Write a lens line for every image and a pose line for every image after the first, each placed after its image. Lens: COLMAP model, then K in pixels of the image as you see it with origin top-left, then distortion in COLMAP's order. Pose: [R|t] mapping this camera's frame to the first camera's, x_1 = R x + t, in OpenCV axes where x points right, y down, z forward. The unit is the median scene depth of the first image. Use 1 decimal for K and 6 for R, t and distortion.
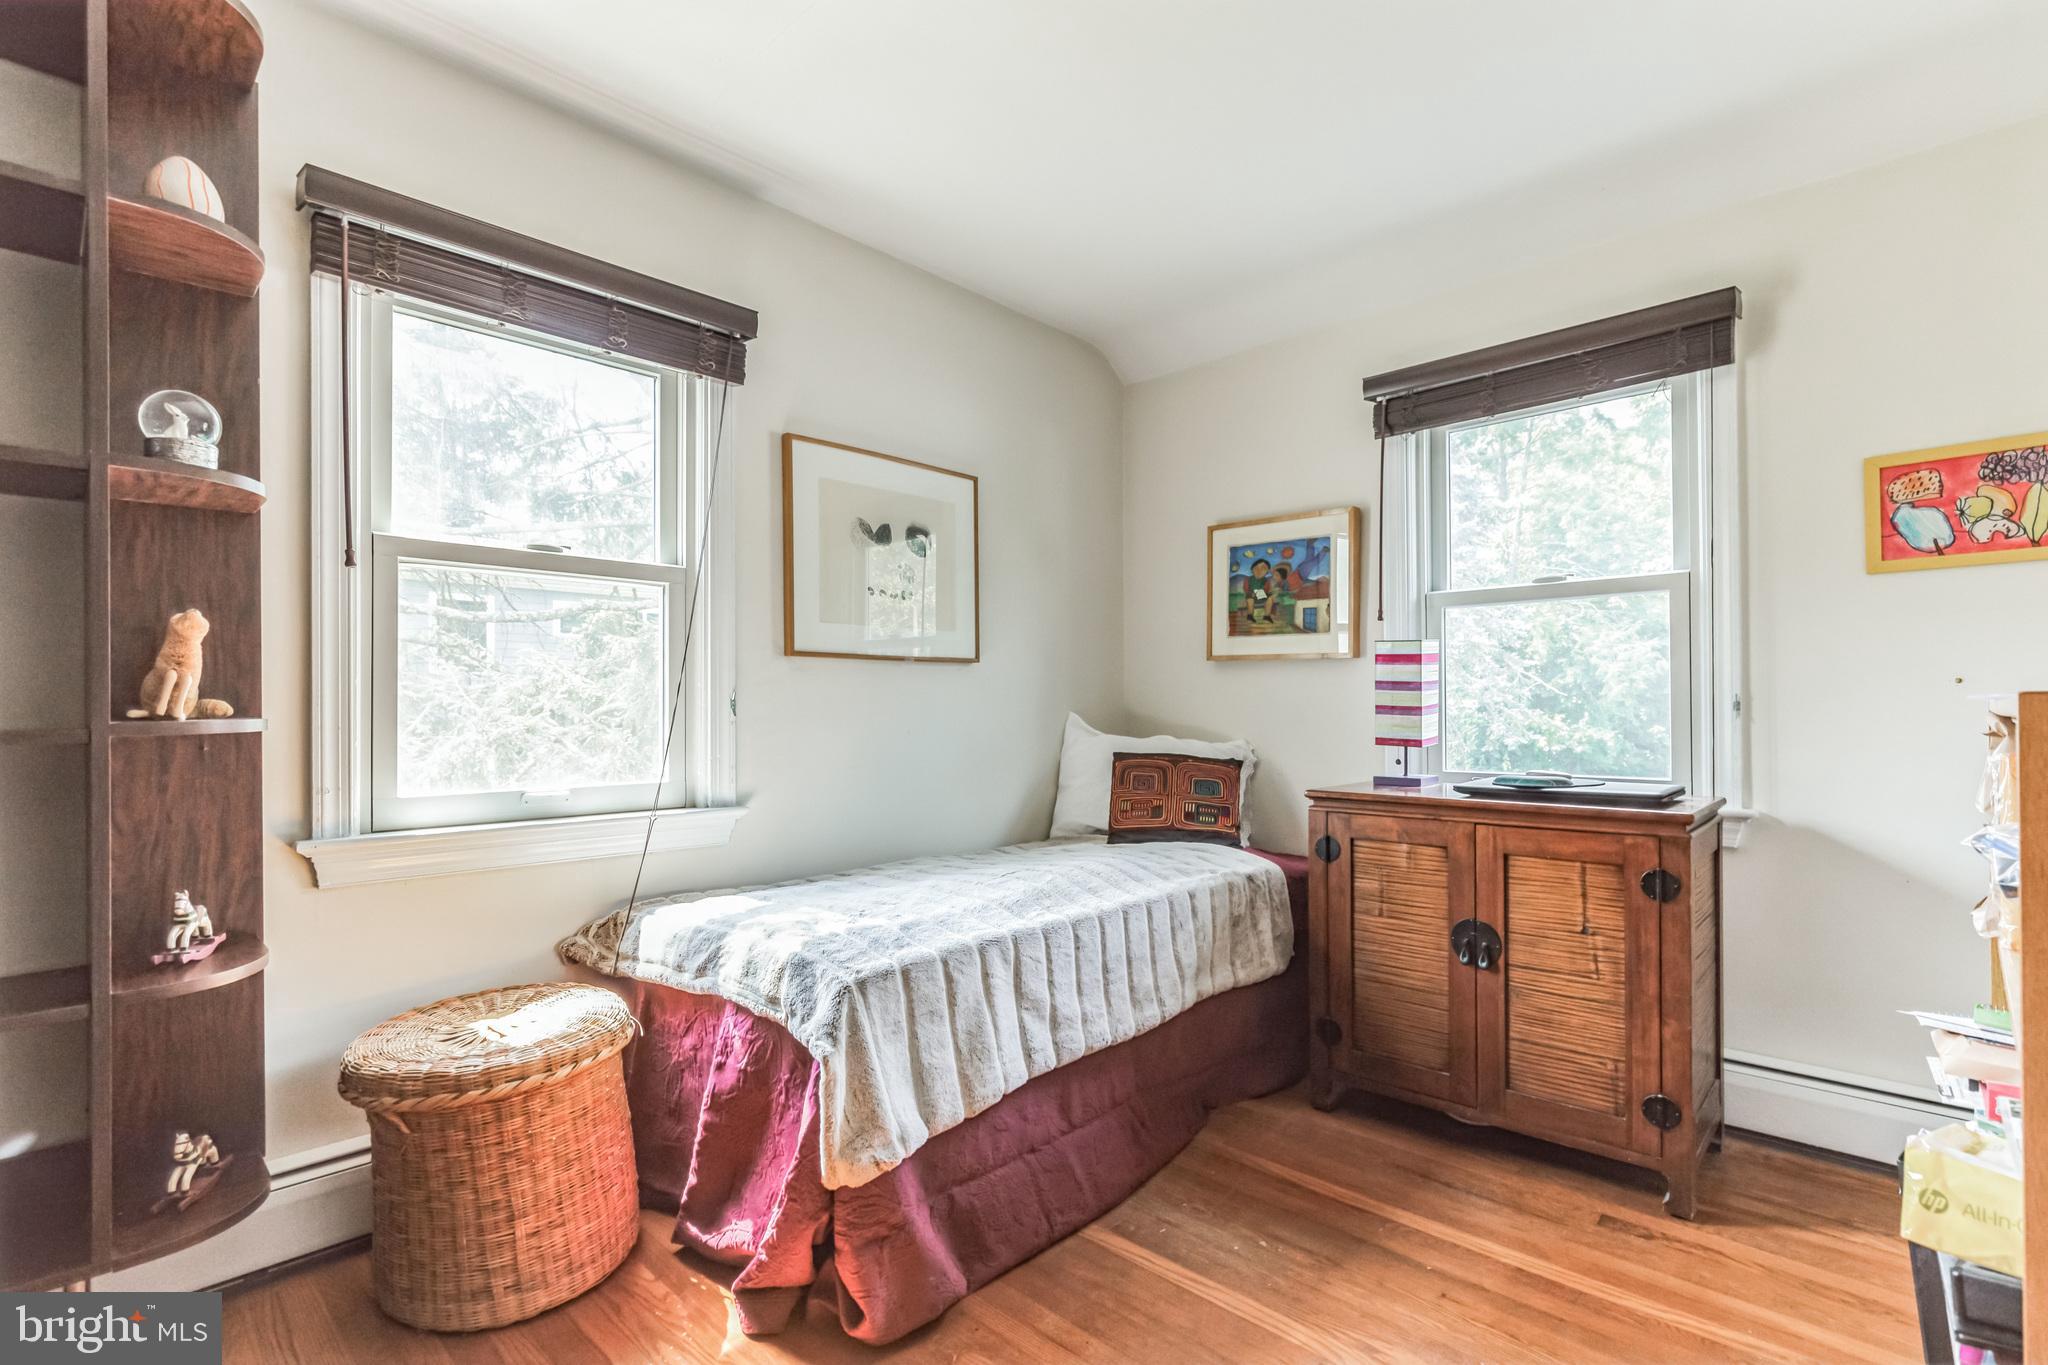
lens RADIAL K [[965.9, 0, 1024.5], [0, 965.9, 708.9], [0, 0, 1]] dist [0.000715, 0.000041]
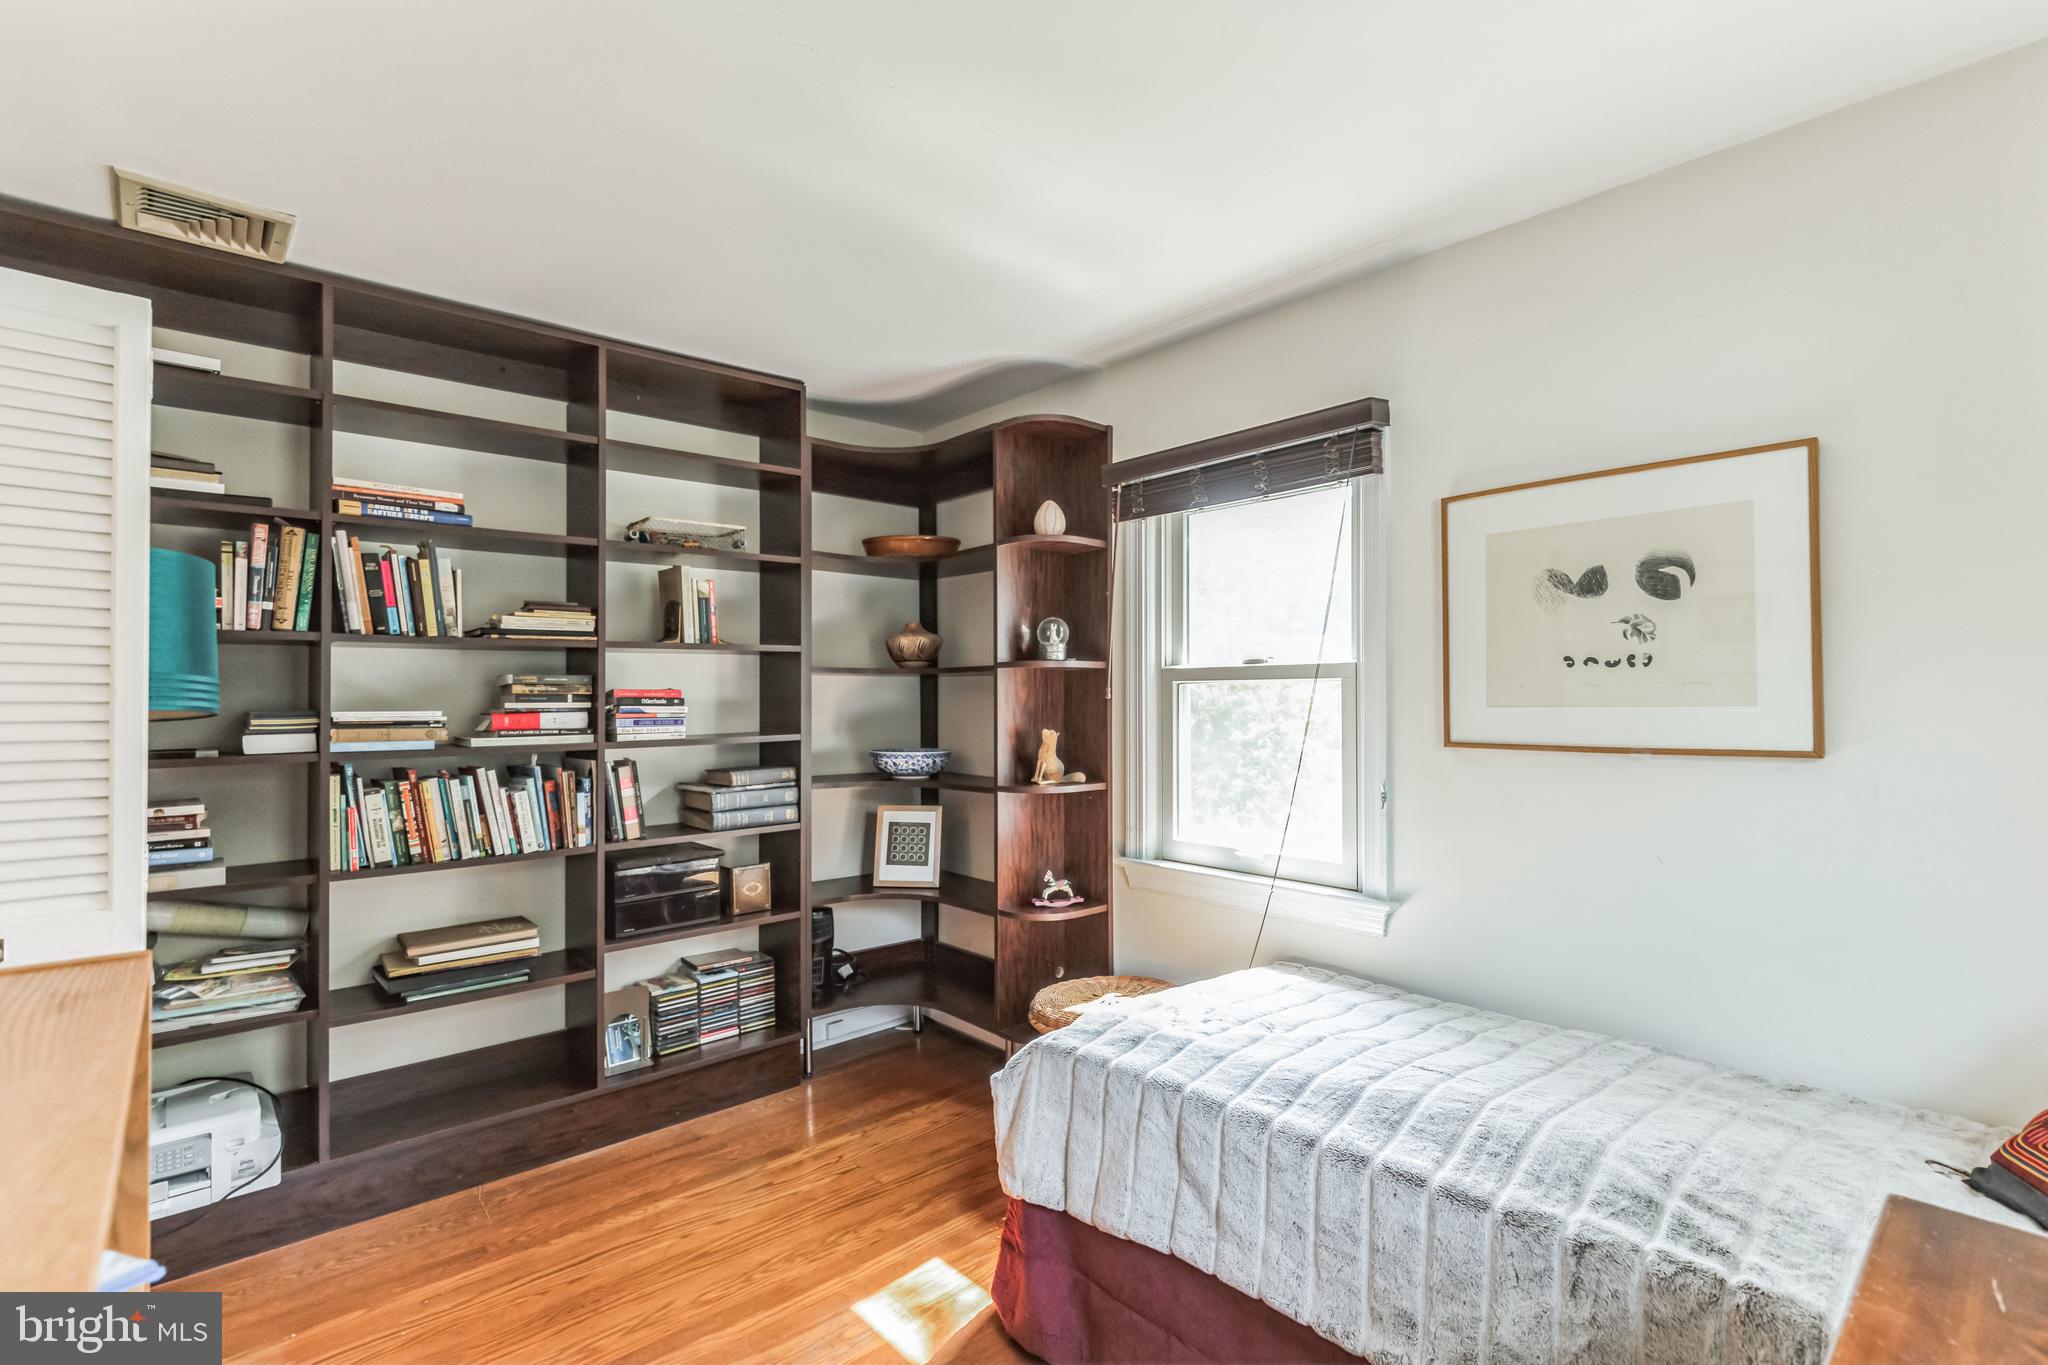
lens RADIAL K [[975.5, 0, 1024.0], [0, 975.5, 682.5], [0, 0, 1]] dist [-0.000005, -0.000156]
pose [[-0.093121, -0.012638, -0.995575, 0.719859], [0.000338, 0.999919, -0.012725, -0.108645], [0.995655, -0.001521, -0.093109, 0.733633]]
